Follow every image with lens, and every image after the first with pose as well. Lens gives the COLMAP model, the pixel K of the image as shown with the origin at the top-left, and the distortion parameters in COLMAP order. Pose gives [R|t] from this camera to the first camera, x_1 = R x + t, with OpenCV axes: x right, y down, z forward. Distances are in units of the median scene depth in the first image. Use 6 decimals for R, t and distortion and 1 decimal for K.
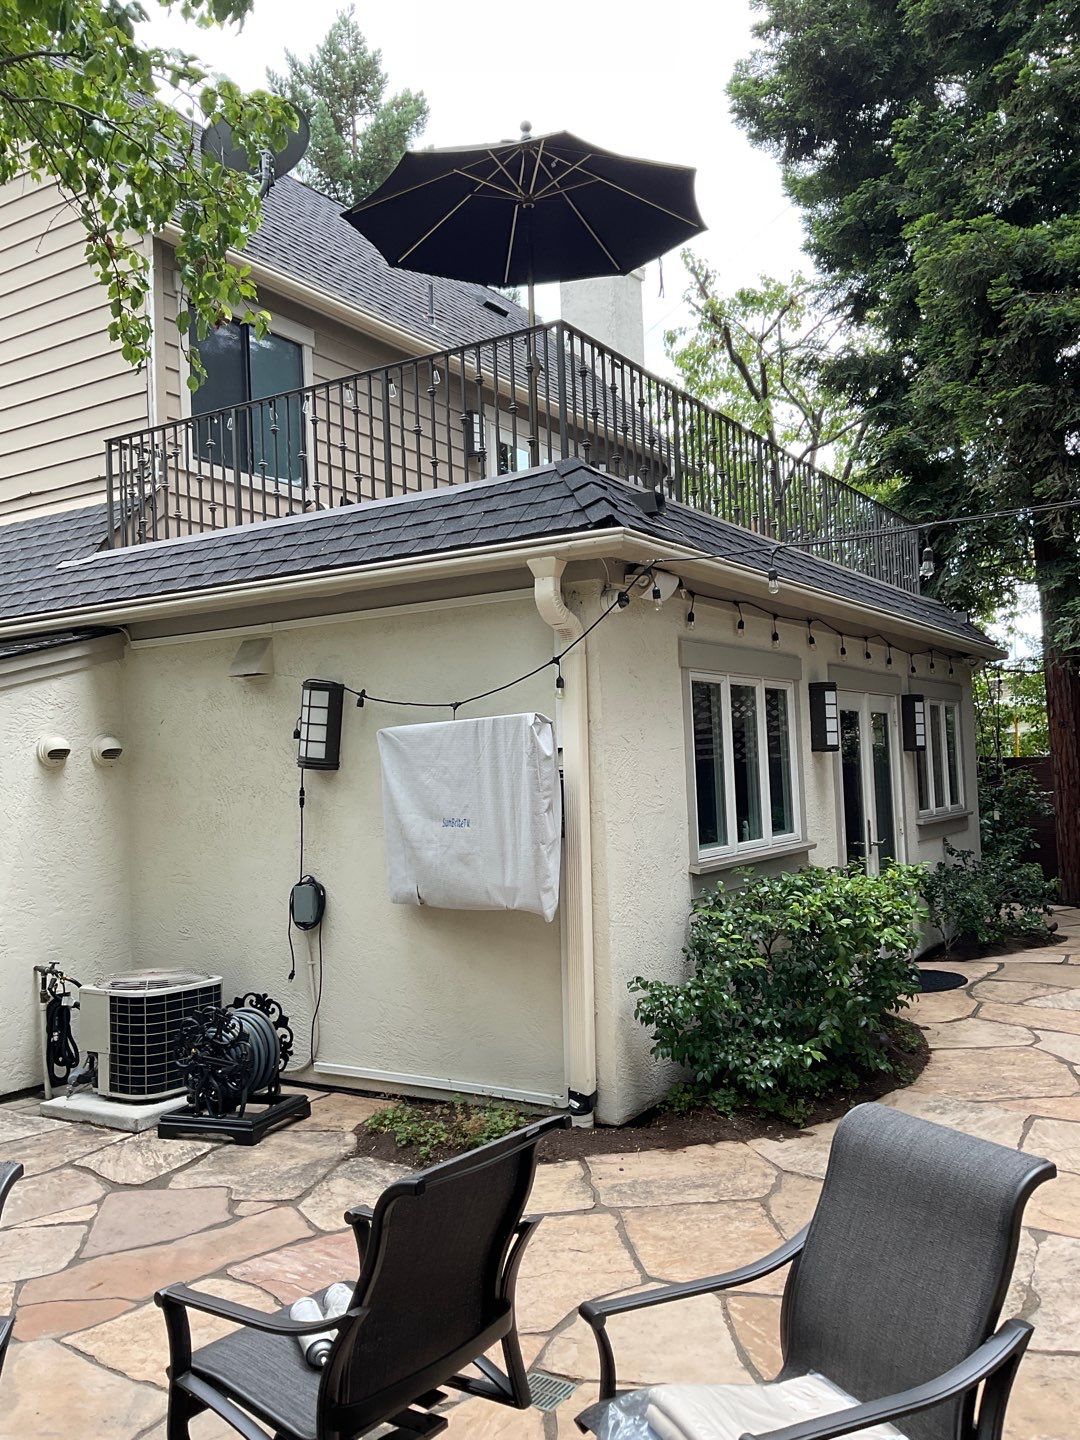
lens RADIAL K [[1191.1, 0, 540.0], [0, 1191.1, 720.0], [0, 0, 1]] dist [0.154161, -0.346906]
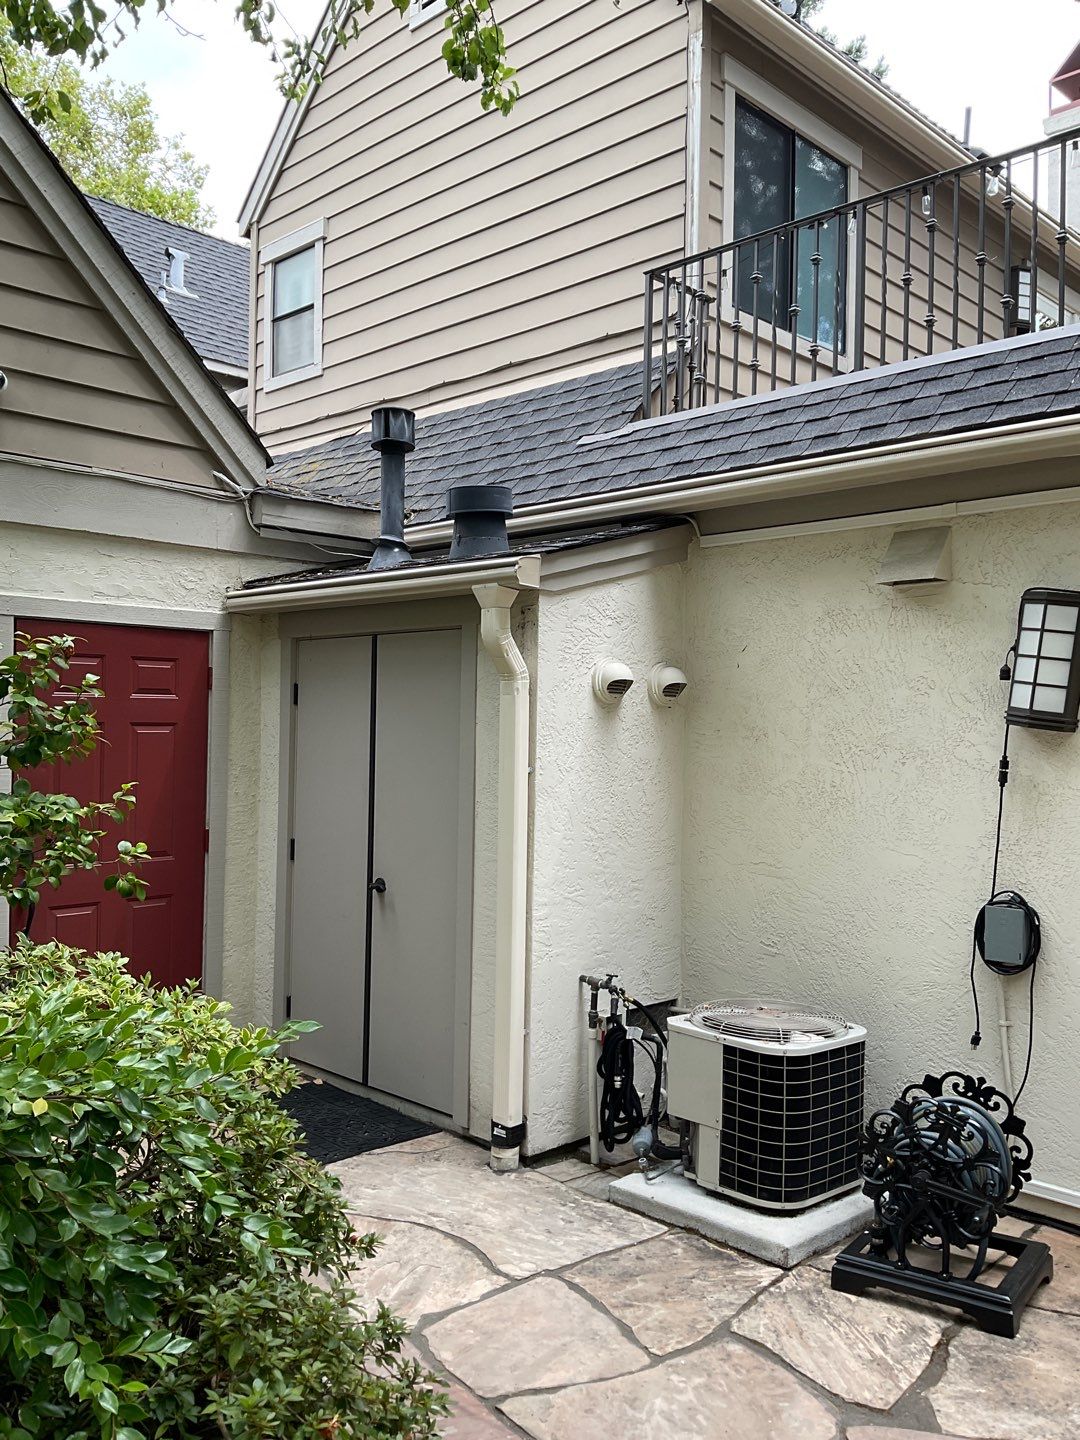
lens RADIAL K [[1191.8, 0, 540.0], [0, 1191.8, 720.0], [0, 0, 1]] dist [0.096603, -0.165280]
pose [[0.973771, 0.054615, -0.220878, -0.293589], [-0.046228, 0.998006, 0.042970, 0.020166], [0.222784, -0.031632, 0.974355, 0.301683]]
